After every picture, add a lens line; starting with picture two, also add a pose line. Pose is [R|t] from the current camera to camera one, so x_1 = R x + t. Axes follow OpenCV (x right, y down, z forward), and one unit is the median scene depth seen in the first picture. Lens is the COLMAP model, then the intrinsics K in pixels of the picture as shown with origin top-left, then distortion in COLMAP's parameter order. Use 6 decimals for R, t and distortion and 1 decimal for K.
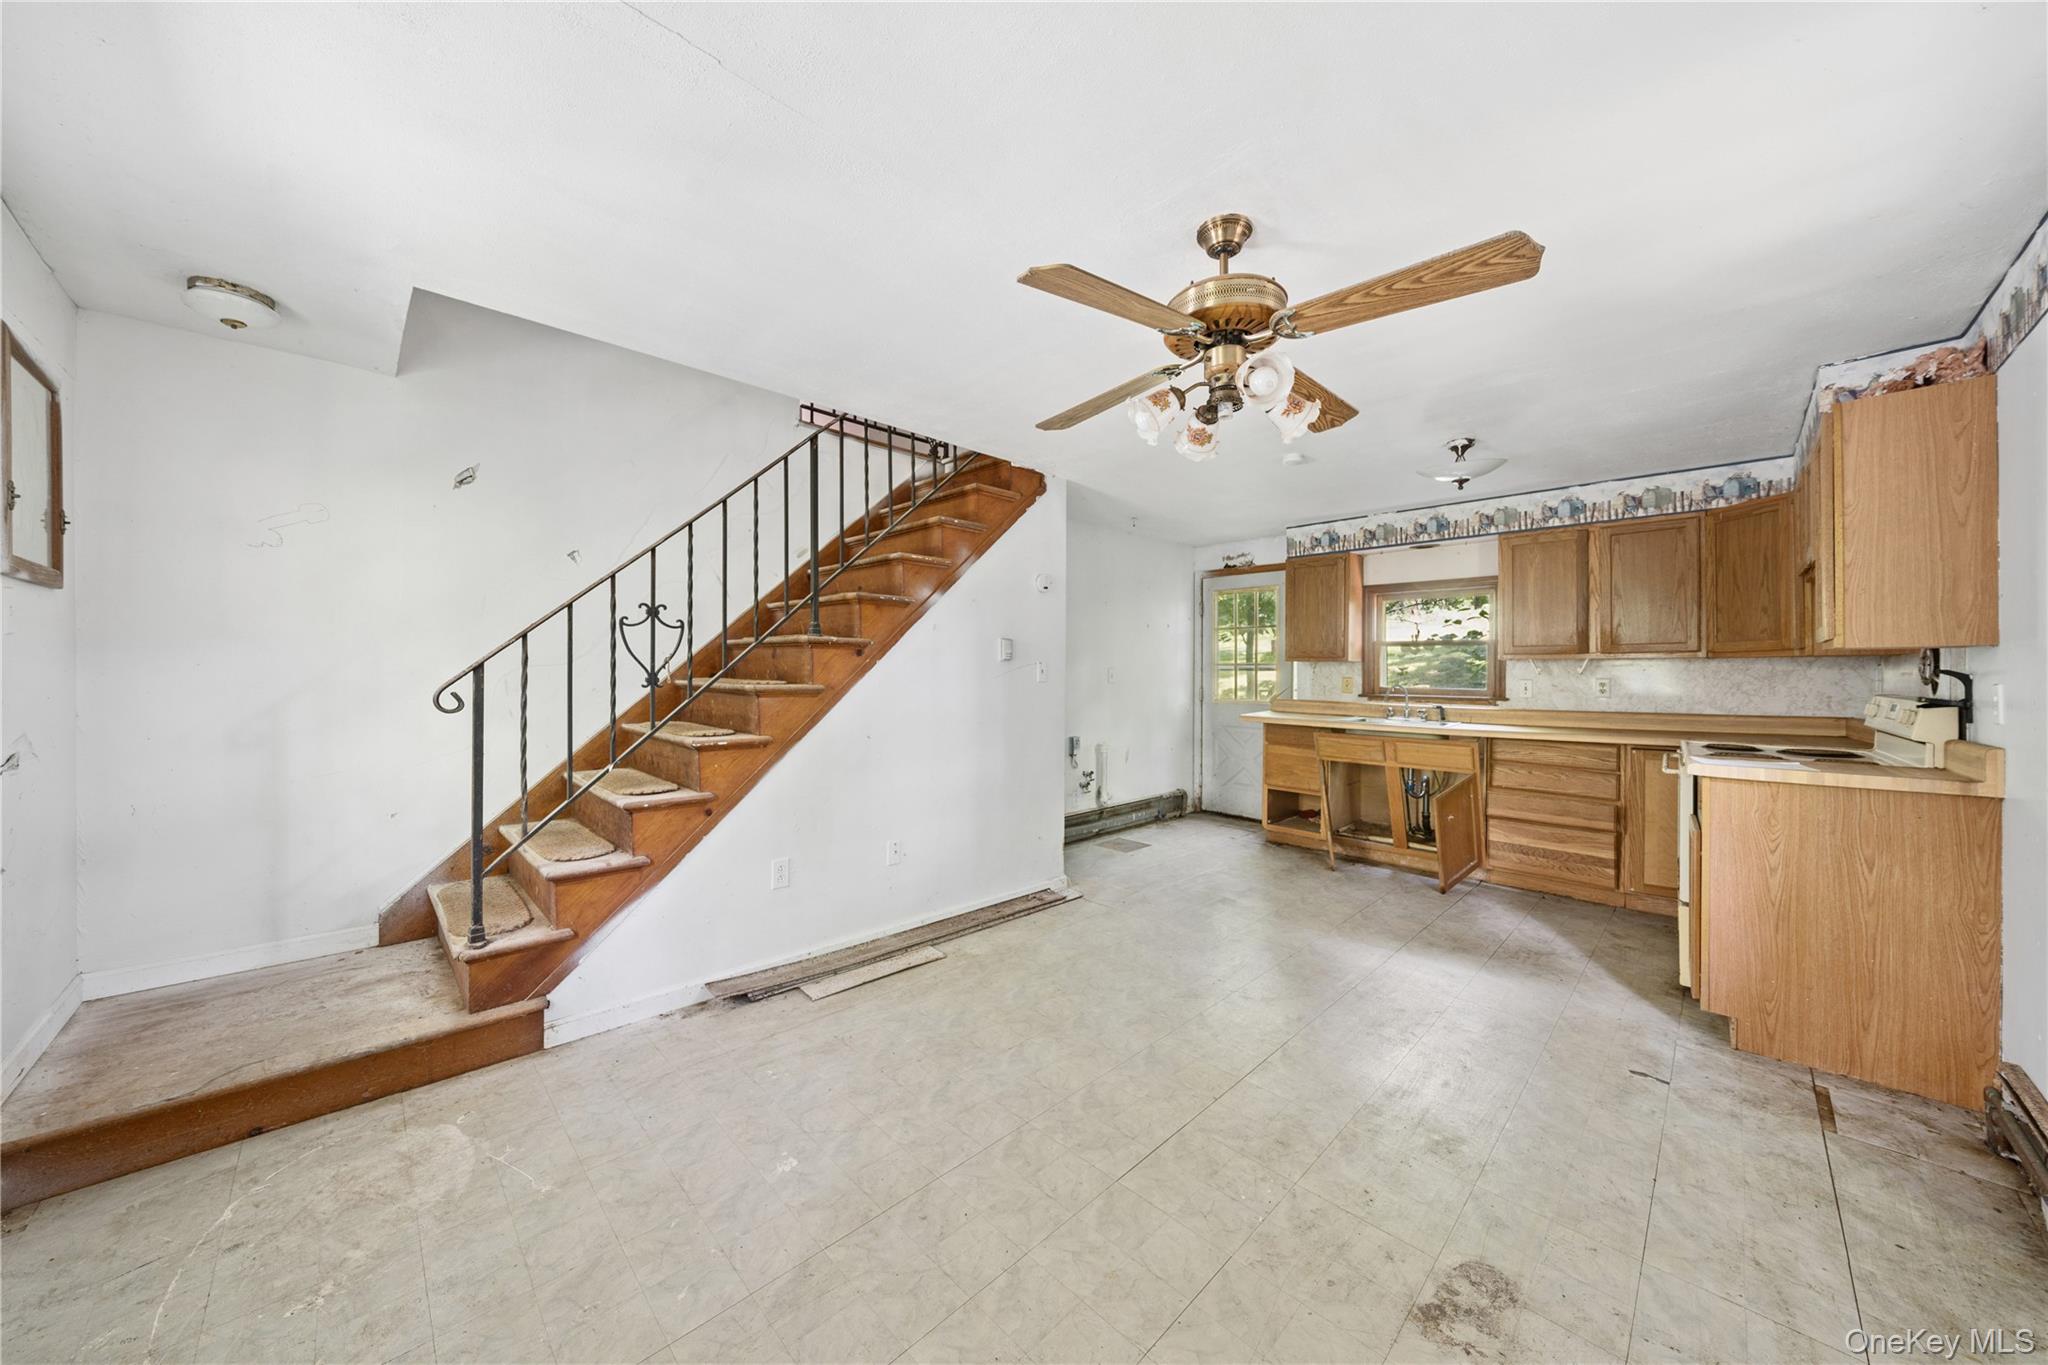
lens RADIAL K [[702.0, 0, 1027.3], [0, 702.0, 669.2], [0, 0, 1]] dist [-0.001308, -0.000118]
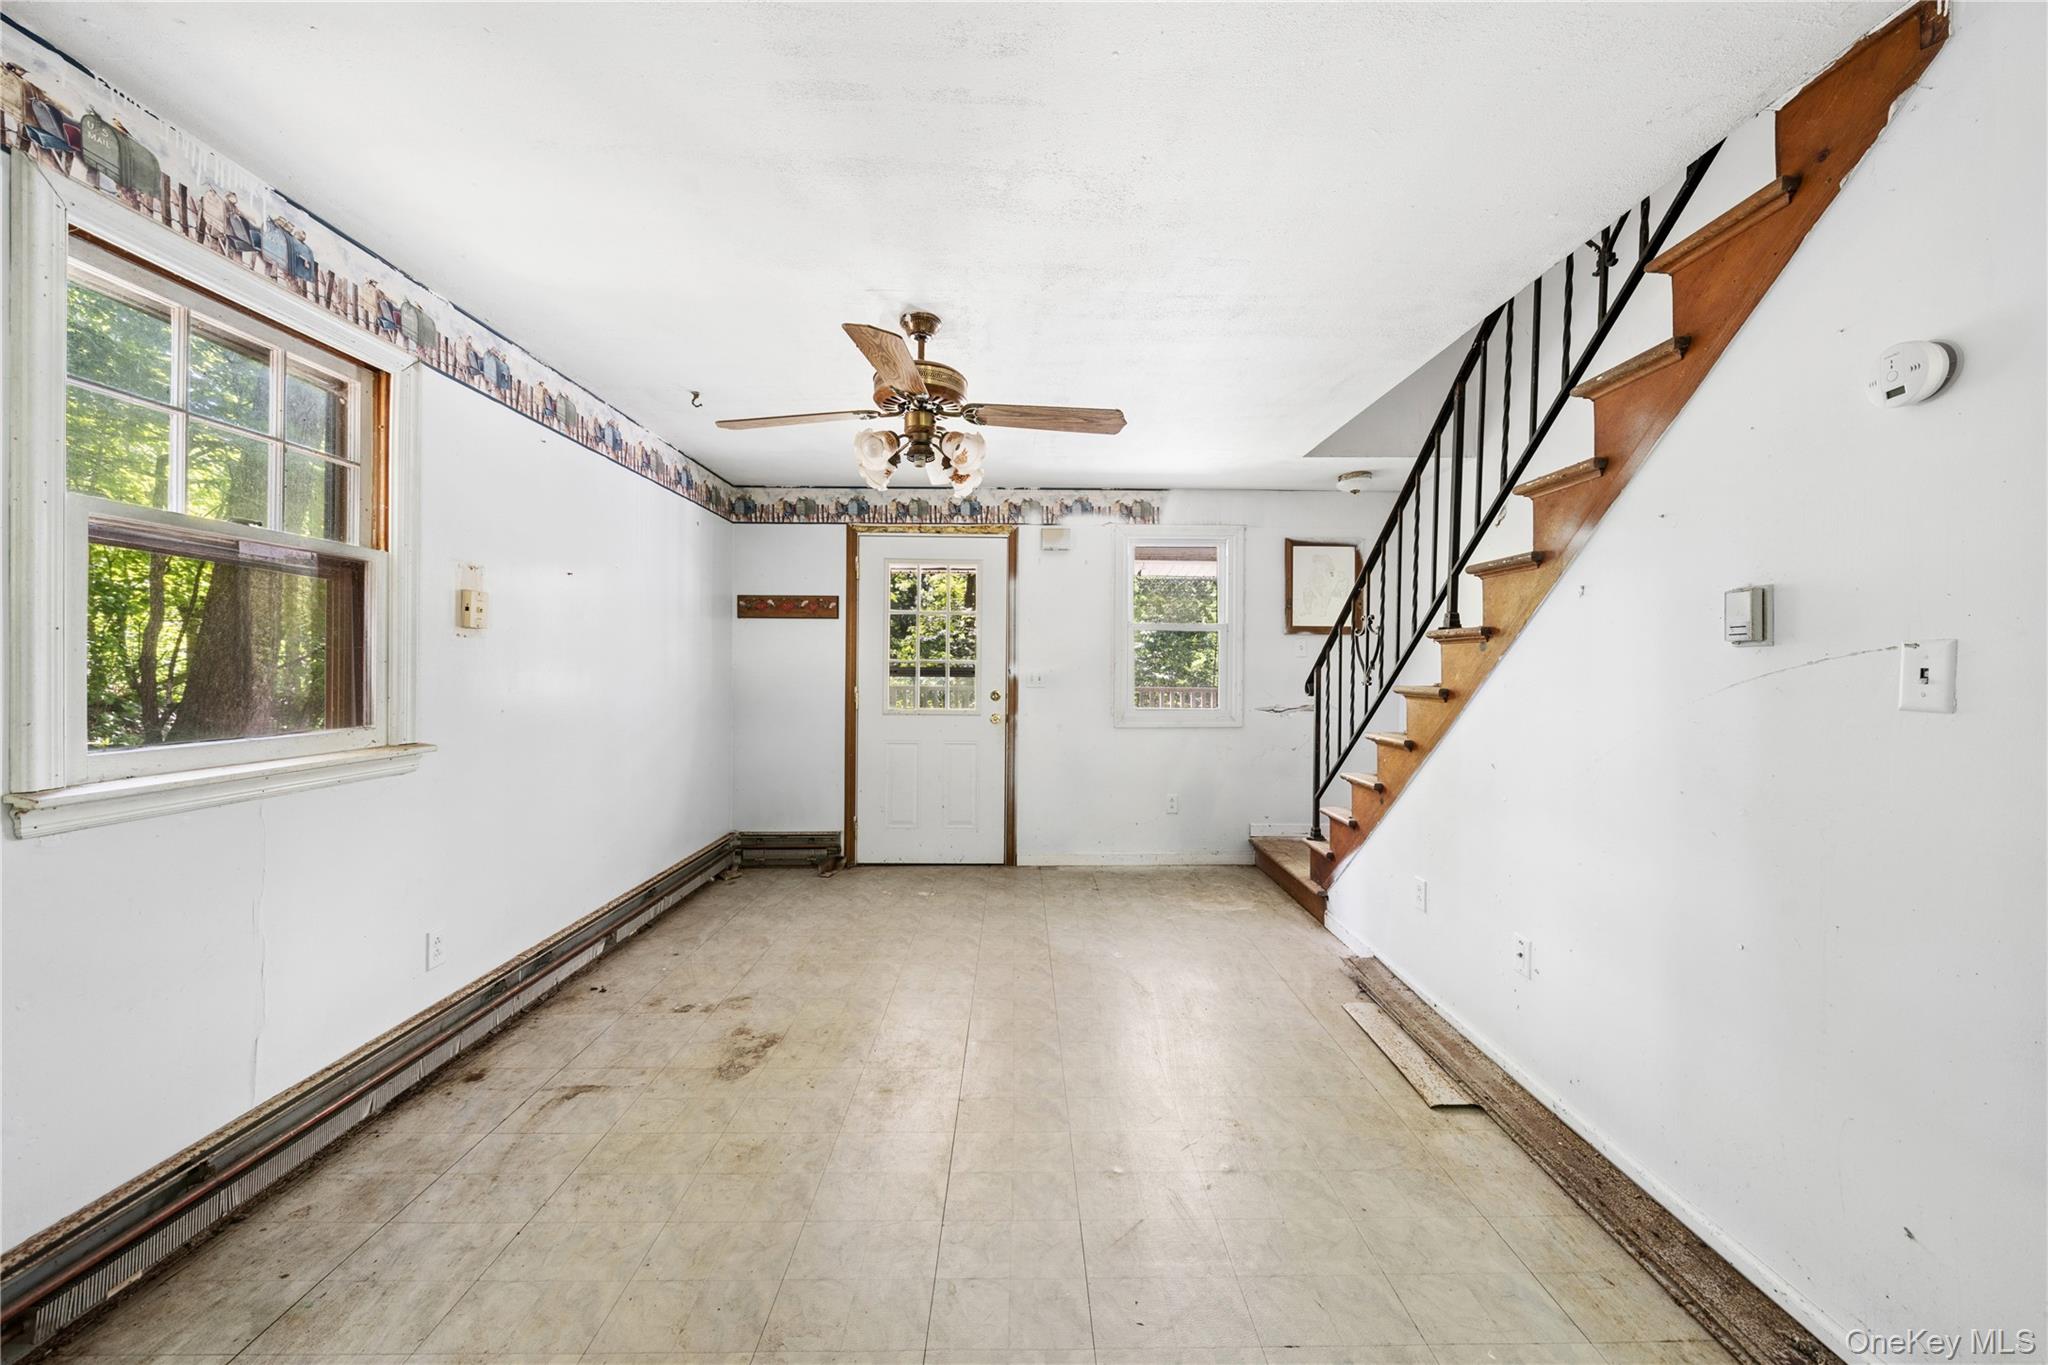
lens RADIAL K [[714.2, 0, 1024.0], [0, 714.2, 682.5], [0, 0, 1]] dist [-0.000437, -0.000021]
pose [[-0.695503, 0.004080, -0.718511, 0.536175], [-0.009183, 0.999852, 0.014567, 0.005940], [0.718464, 0.016730, -0.695363, 1.015173]]
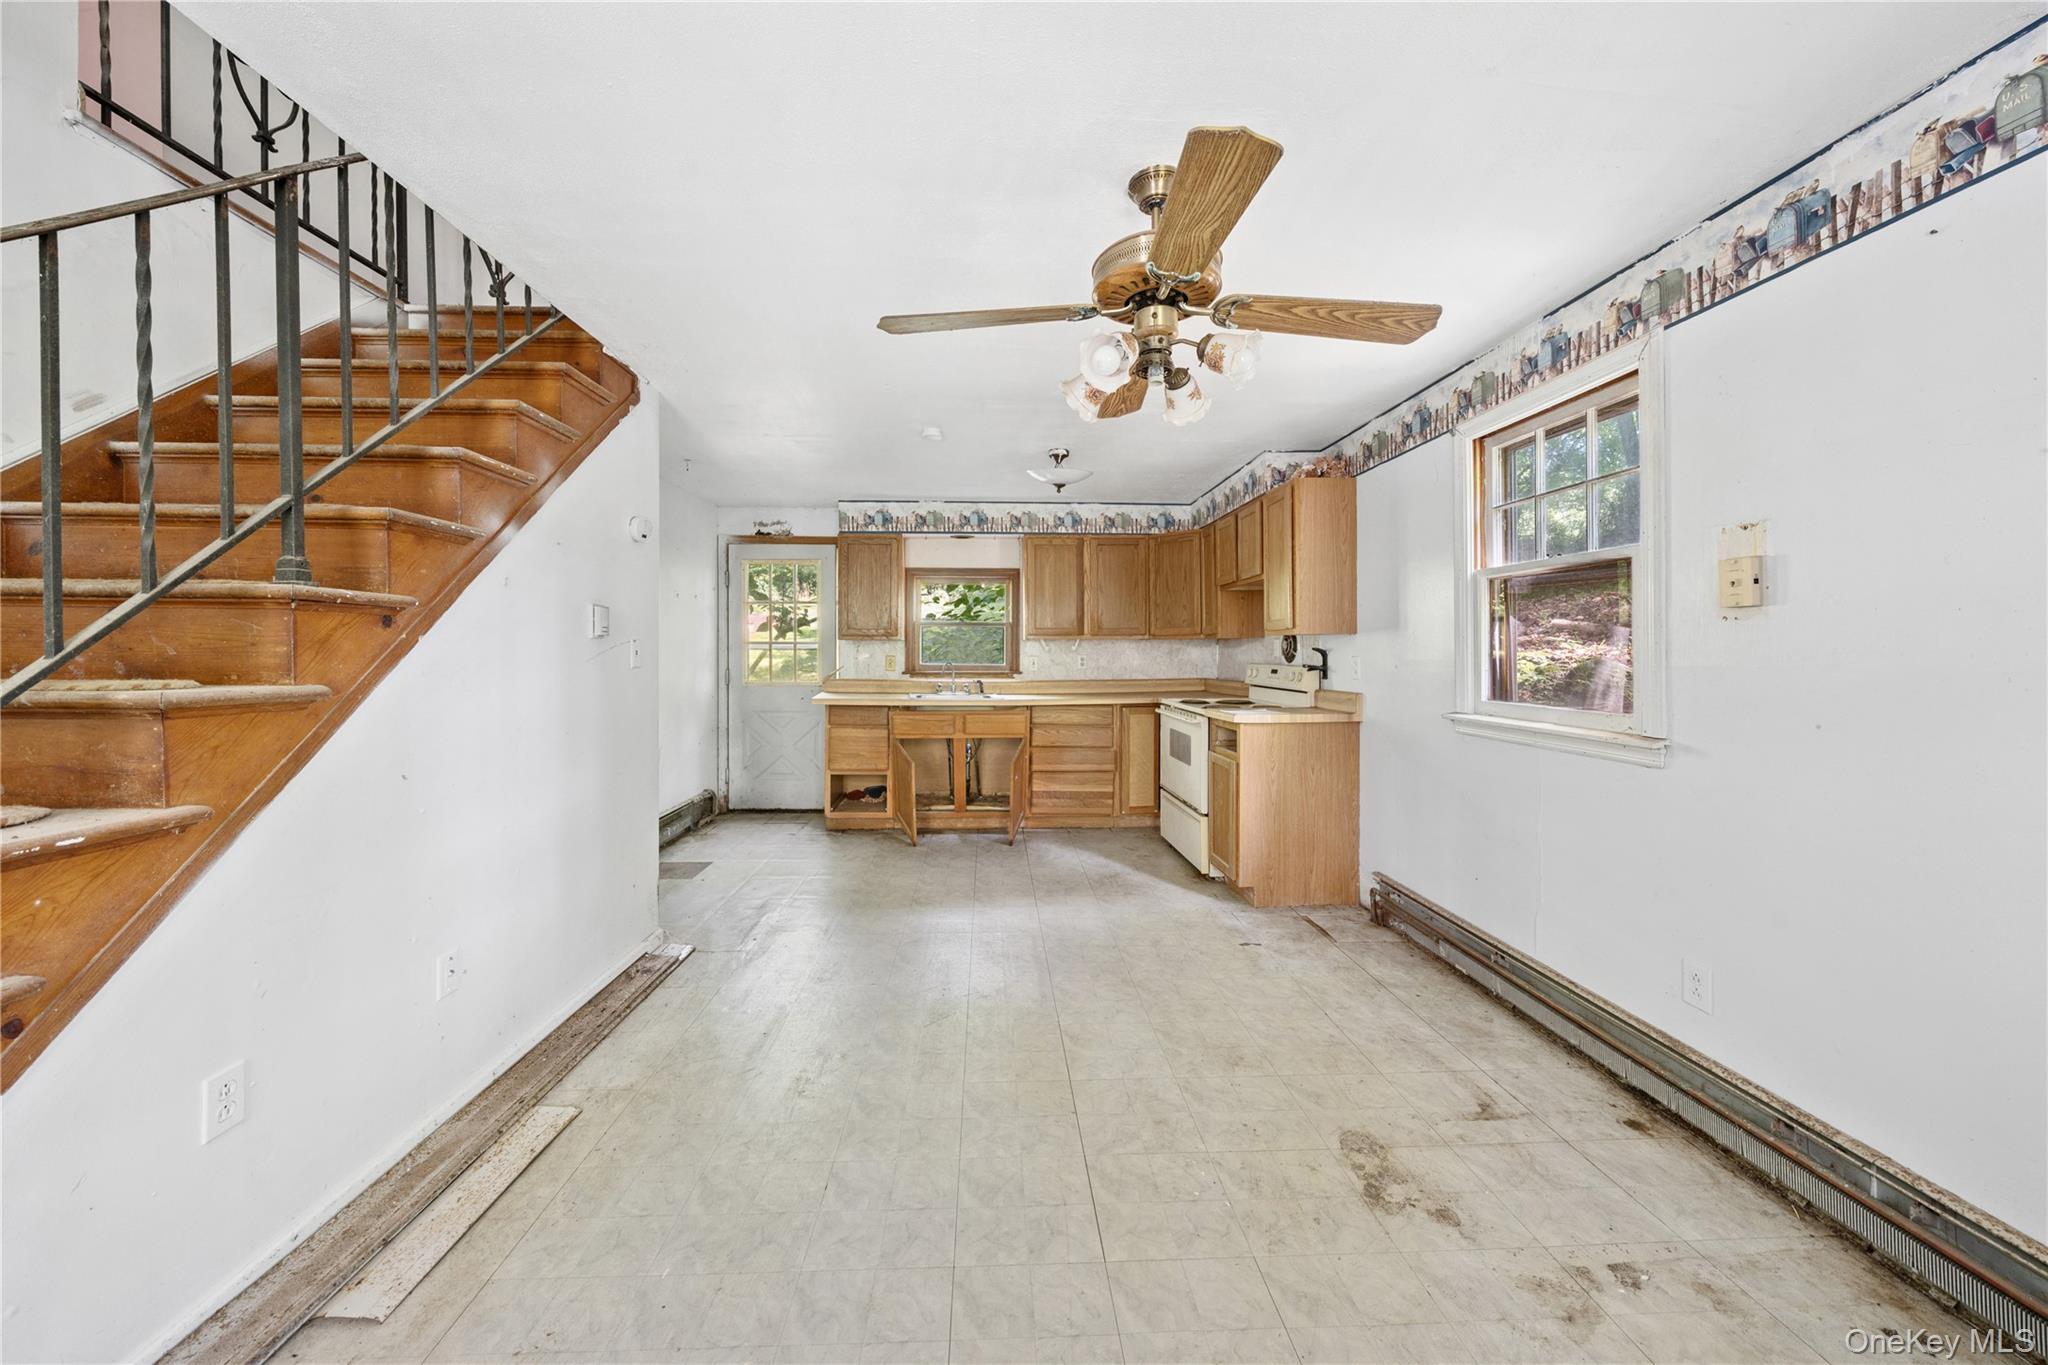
lens RADIAL K [[708.1, 0, 1016.0], [0, 708.1, 650.6], [0, 0, 1]] dist [-0.001727, -0.000256]
pose [[0.672984, -0.005993, 0.739633, -0.274109], [0.001611, 0.999977, 0.006637, -0.003321], [-0.739655, -0.003275, 0.672978, 0.248977]]
